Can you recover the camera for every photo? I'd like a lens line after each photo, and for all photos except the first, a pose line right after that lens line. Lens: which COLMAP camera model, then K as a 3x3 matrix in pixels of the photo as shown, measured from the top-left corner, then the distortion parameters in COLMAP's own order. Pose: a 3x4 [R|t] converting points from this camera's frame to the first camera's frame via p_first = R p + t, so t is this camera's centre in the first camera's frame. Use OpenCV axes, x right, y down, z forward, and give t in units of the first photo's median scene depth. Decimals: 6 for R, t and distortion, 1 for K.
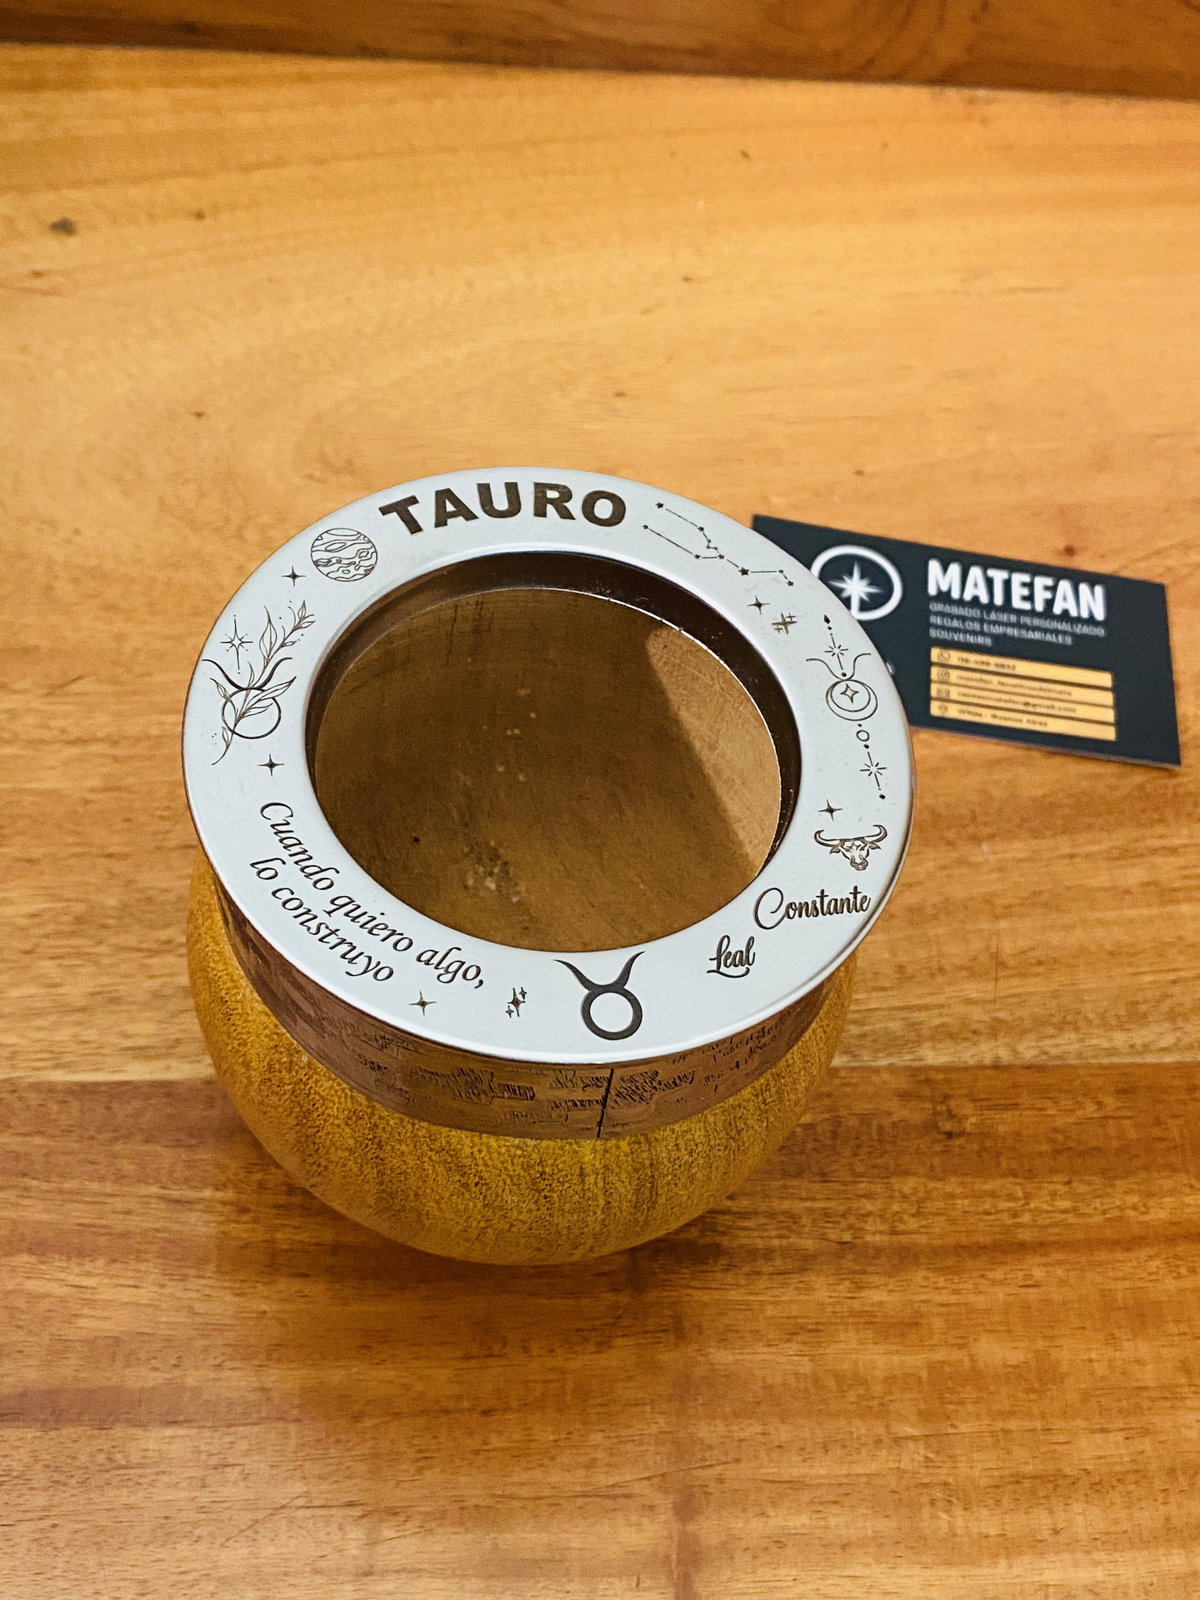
lens RADIAL K [[1810.3, 0, 590.5], [0, 1810.3, 772.7], [0, 0, 1]] dist [0.232373, -0.953519]
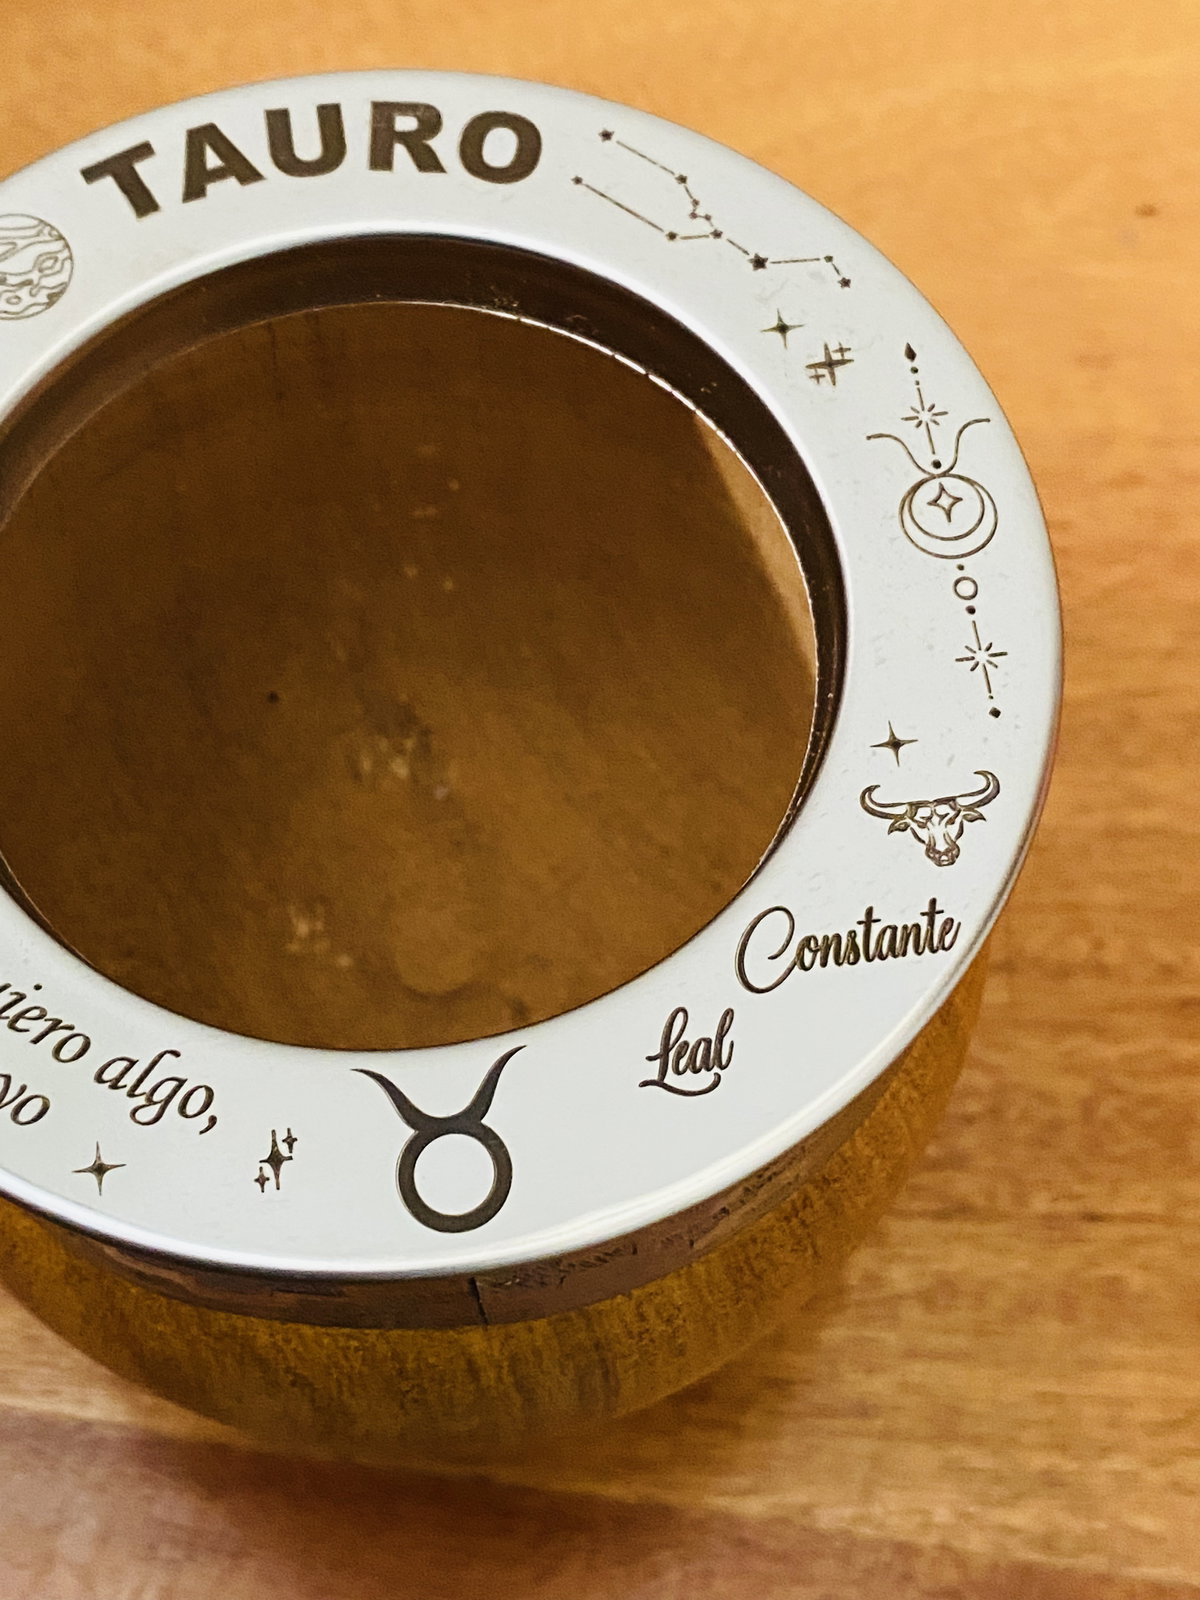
lens RADIAL K [[2355.9, 0, 608.0], [0, 2355.9, 748.3], [0, 0, 1]] dist [0.260963, -1.345074]
pose [[0.995001, -0.018211, -0.098186, 0.114909], [0.035342, 0.983814, 0.175675, -0.101667], [0.093398, -0.178267, 0.979540, 0.307237]]
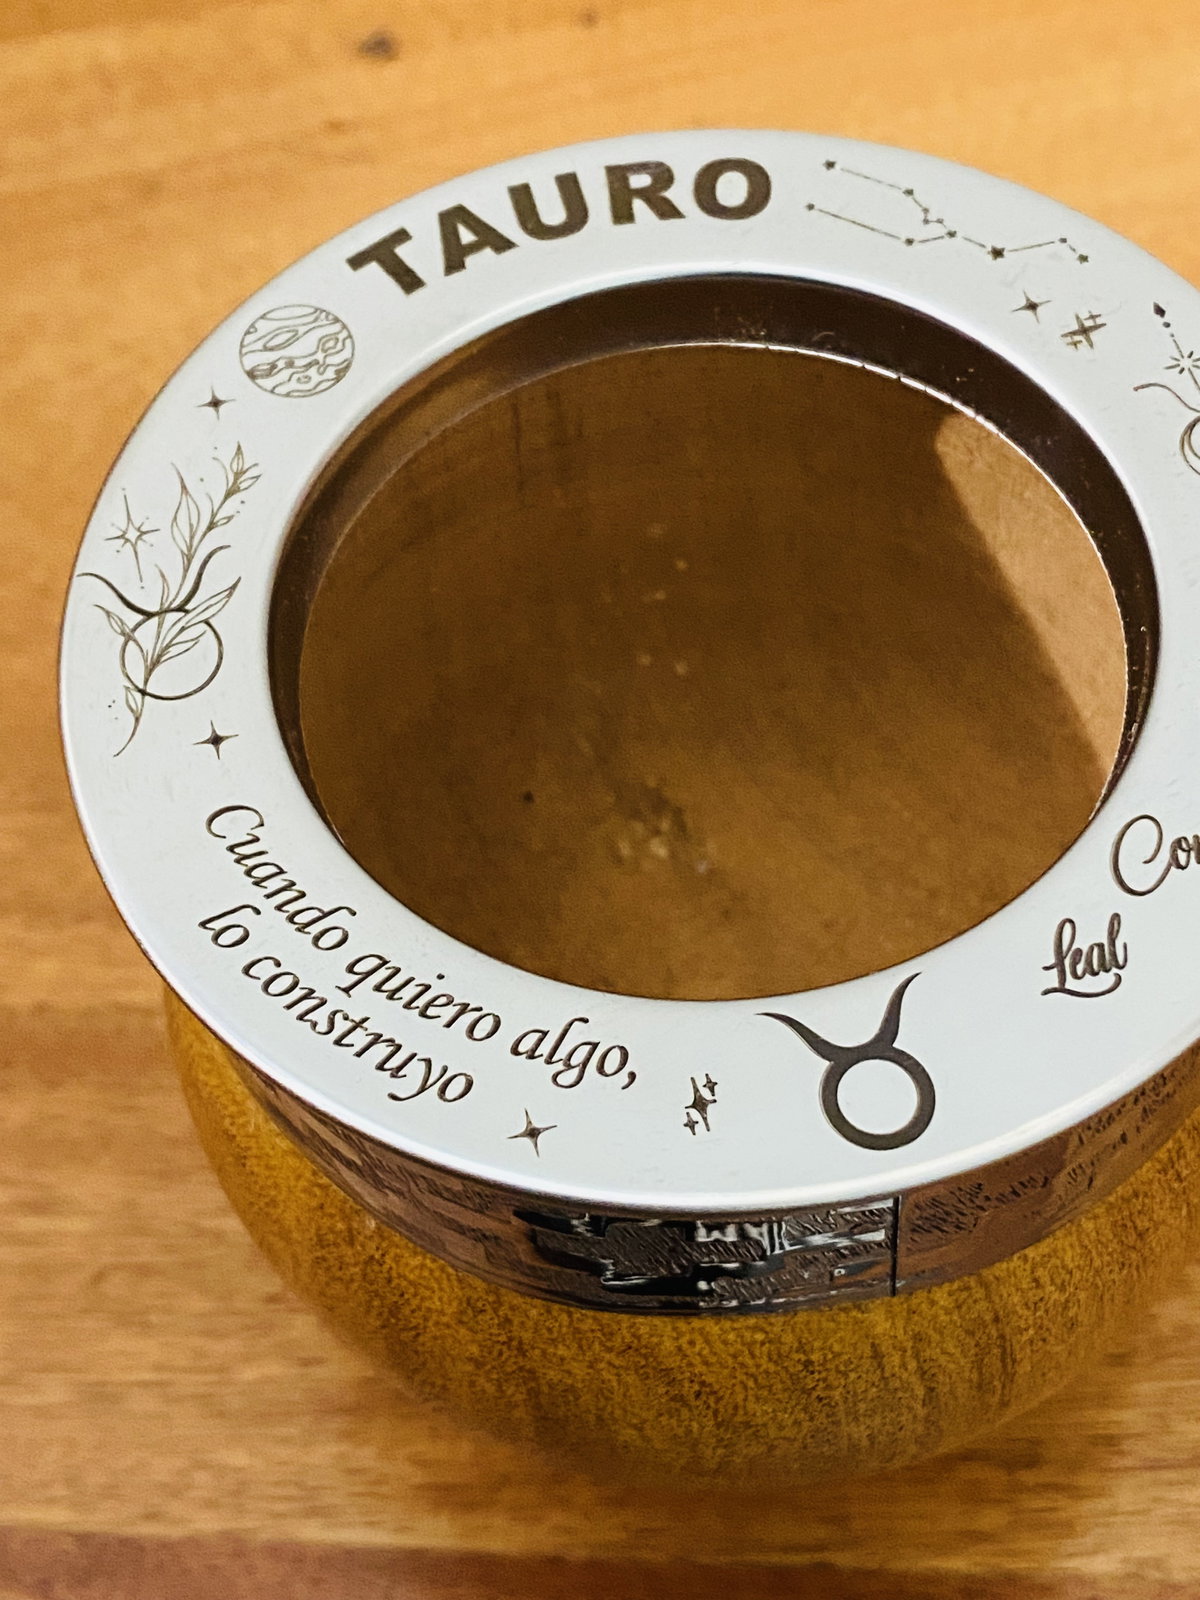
lens RADIAL K [[2361.1, 0, 596.7], [0, 2361.1, 768.8], [0, 0, 1]] dist [0.214891, -0.927755]
pose [[0.981203, -0.158810, -0.109638, 0.020436], [0.165455, 0.984717, 0.054378, -0.015367], [0.099326, -0.071496, 0.992483, 0.265232]]
